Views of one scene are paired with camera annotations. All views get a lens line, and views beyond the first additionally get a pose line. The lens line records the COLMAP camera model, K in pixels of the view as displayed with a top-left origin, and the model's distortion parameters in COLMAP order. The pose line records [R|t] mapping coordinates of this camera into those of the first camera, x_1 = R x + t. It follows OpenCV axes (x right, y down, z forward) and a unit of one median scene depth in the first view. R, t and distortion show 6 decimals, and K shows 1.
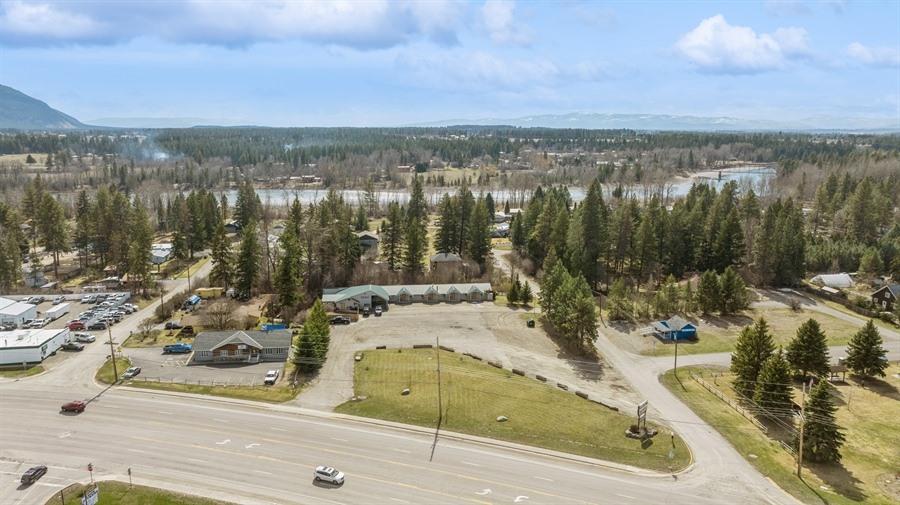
lens RADIAL K [[644.3, 0, 450.0], [0, 644.3, 252.5], [0, 0, 1]] dist [-0.043412, 0.045667]
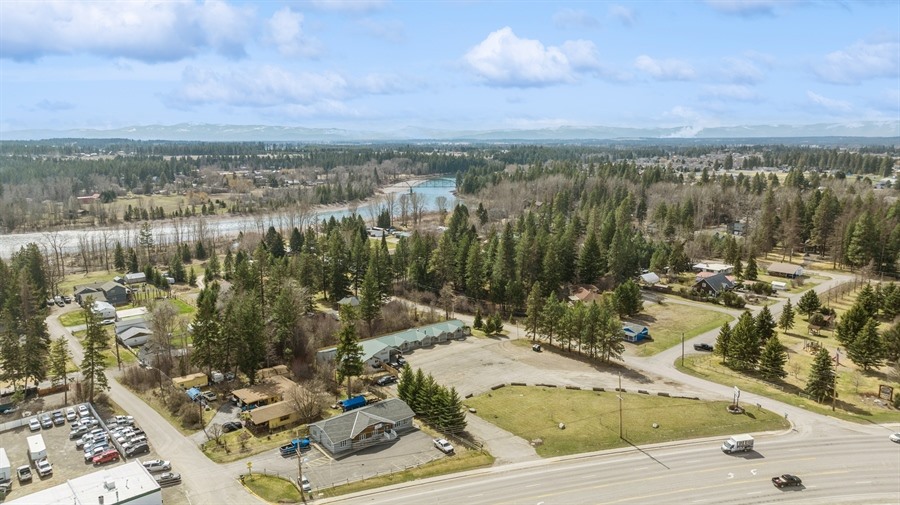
lens RADIAL K [[644.3, 0, 450.0], [0, 644.3, 252.5], [0, 0, 1]] dist [-0.043412, 0.045667]
pose [[0.825042, -0.097680, 0.556565, -0.682771], [0.104893, 0.994302, 0.019014, -0.109753], [-0.555251, 0.042692, 0.830587, 0.114192]]
